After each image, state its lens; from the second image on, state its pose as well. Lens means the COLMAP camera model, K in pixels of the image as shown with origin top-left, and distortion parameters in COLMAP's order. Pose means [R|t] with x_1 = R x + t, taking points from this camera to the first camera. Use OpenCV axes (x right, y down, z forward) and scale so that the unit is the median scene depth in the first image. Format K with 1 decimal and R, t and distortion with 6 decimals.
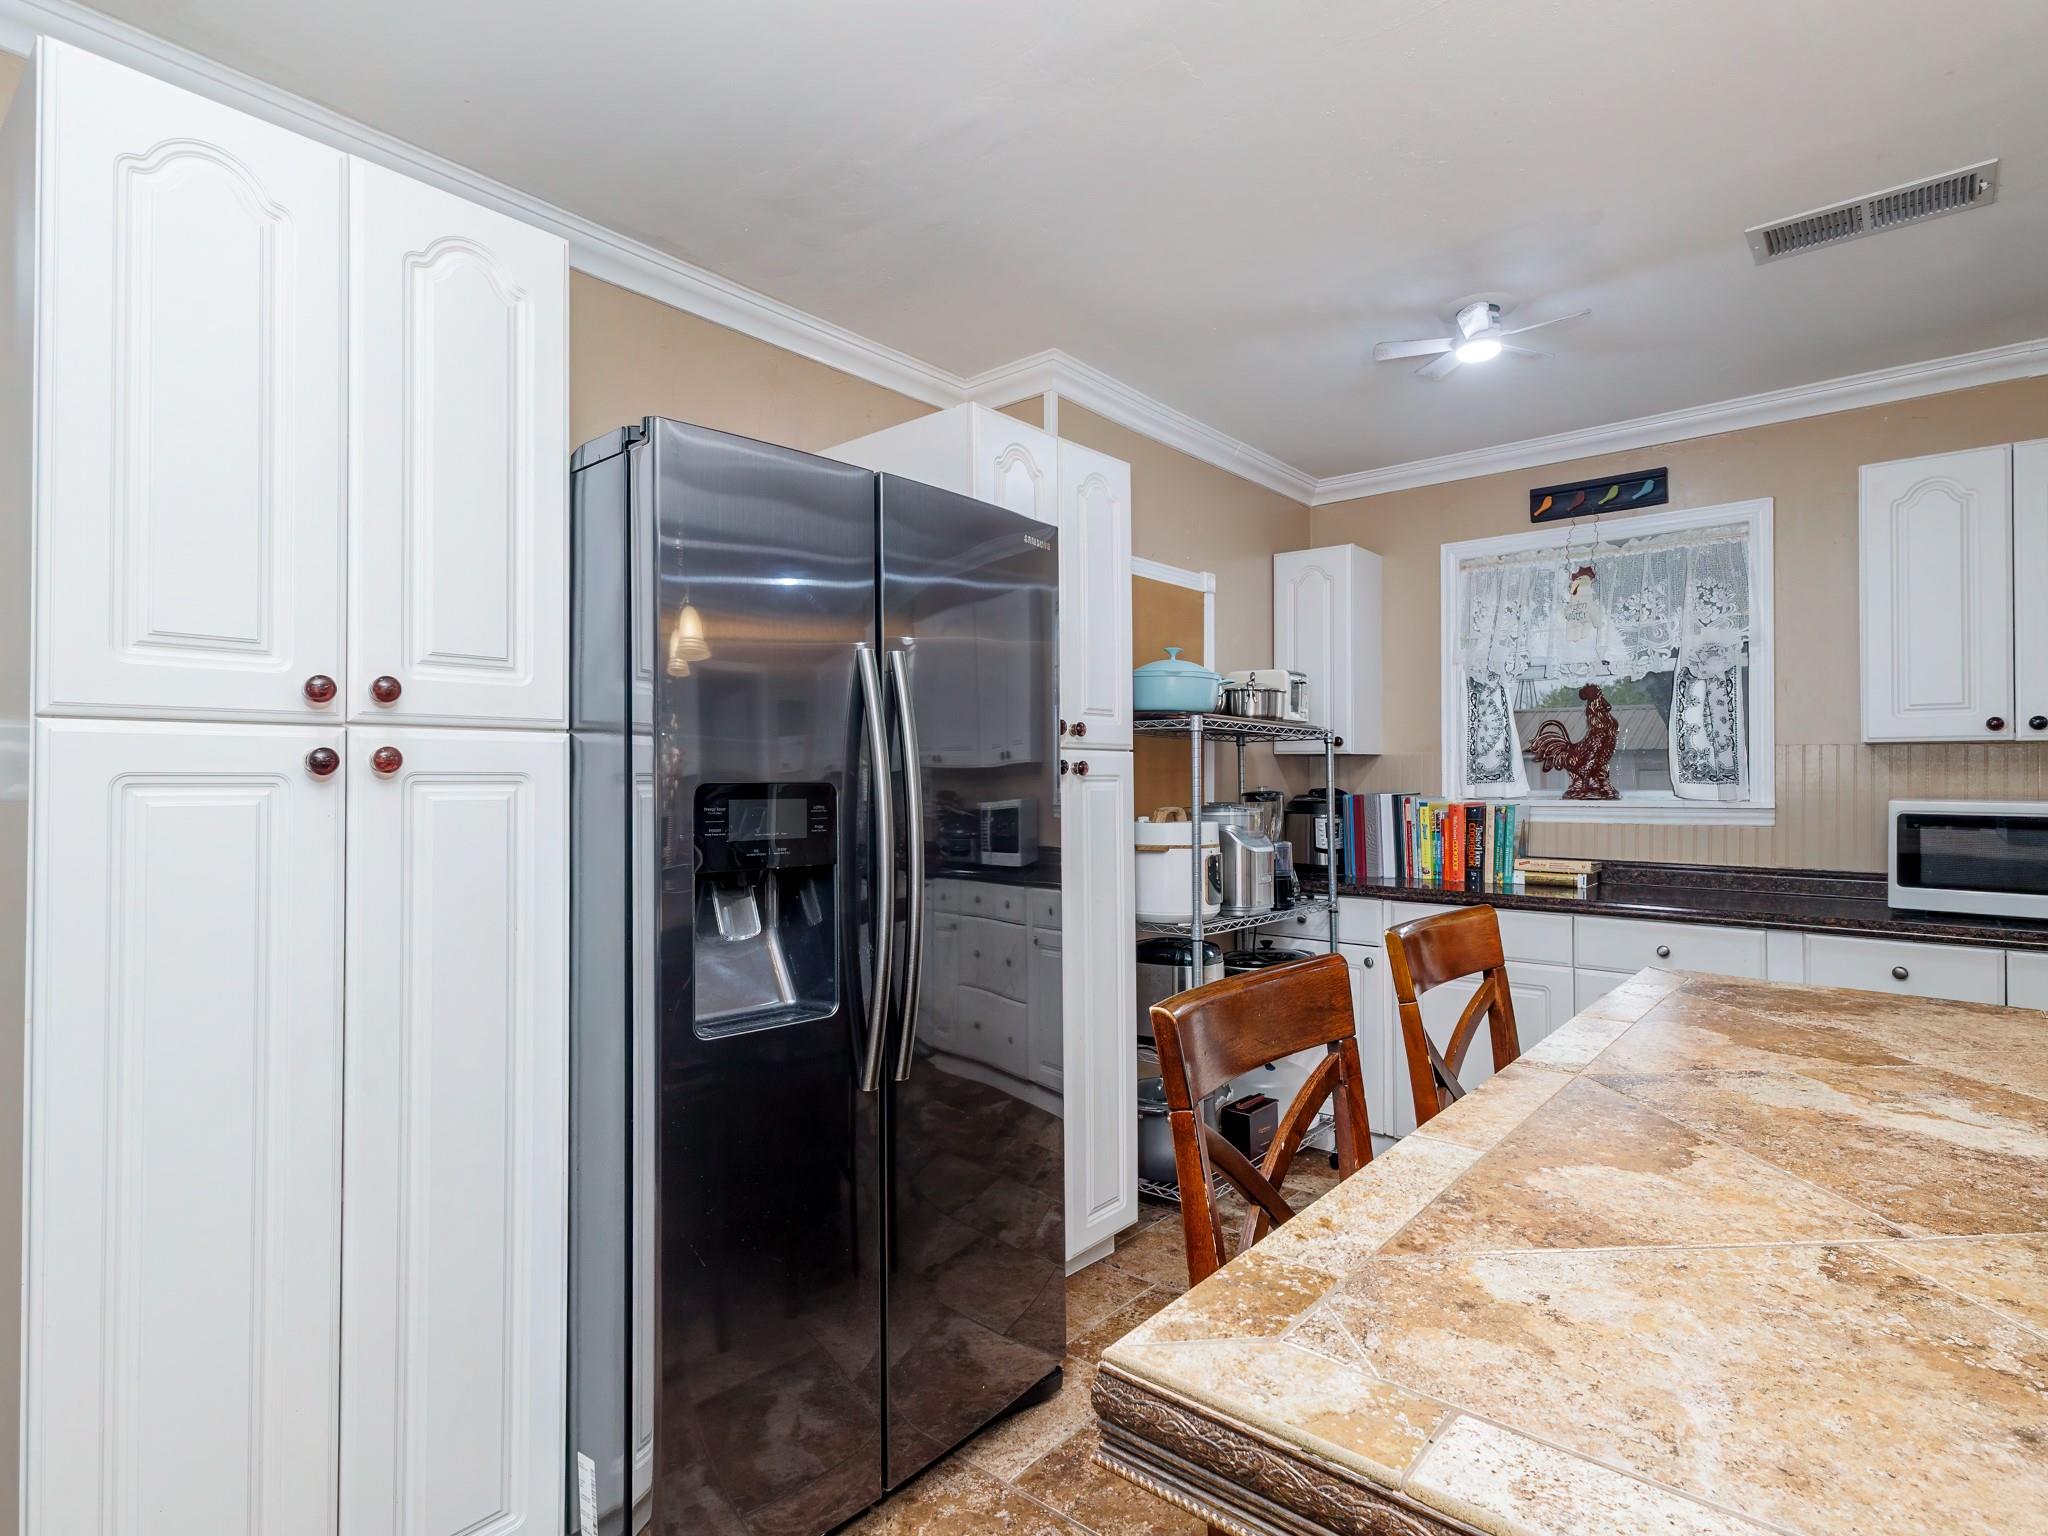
lens RADIAL K [[1057.2, 0, 1024.0], [0, 1057.2, 768.0], [0, 0, 1]] dist [0.000038, -0.000153]
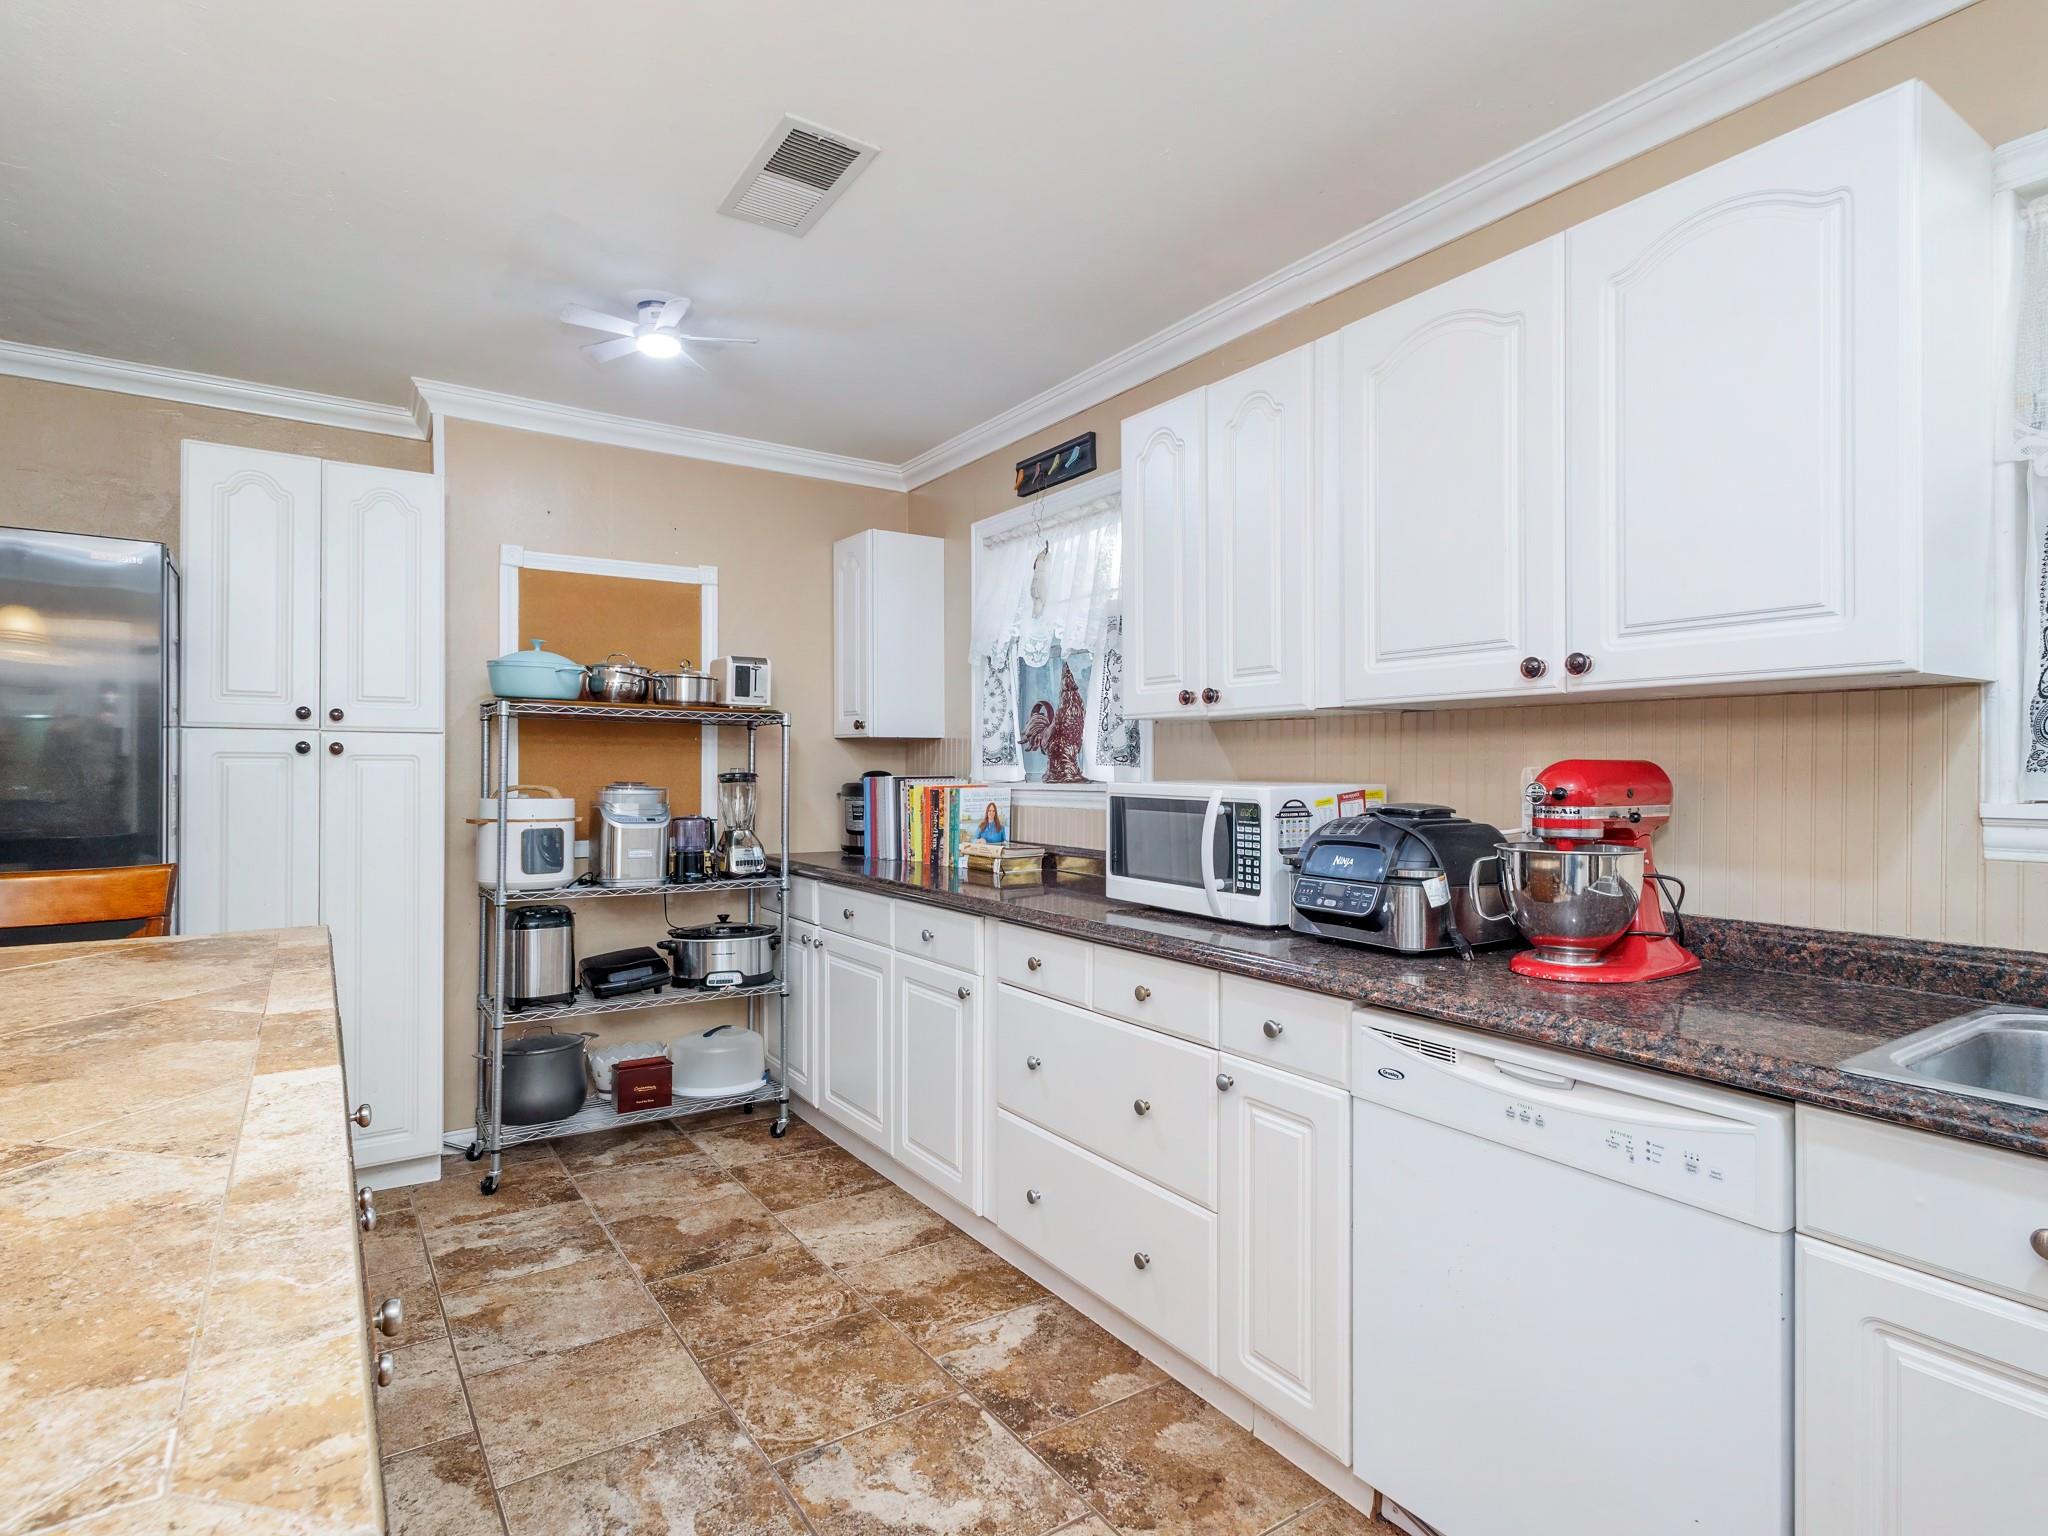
lens RADIAL K [[1057.2, 0, 1024.0], [0, 1057.2, 768.0], [0, 0, 1]] dist [0.000038, -0.000153]
pose [[0.958911, 0.003286, -0.283688, 0.787651], [-0.000011, 0.999933, 0.011542, 0.005443], [0.283707, -0.011065, 0.958847, 0.079788]]
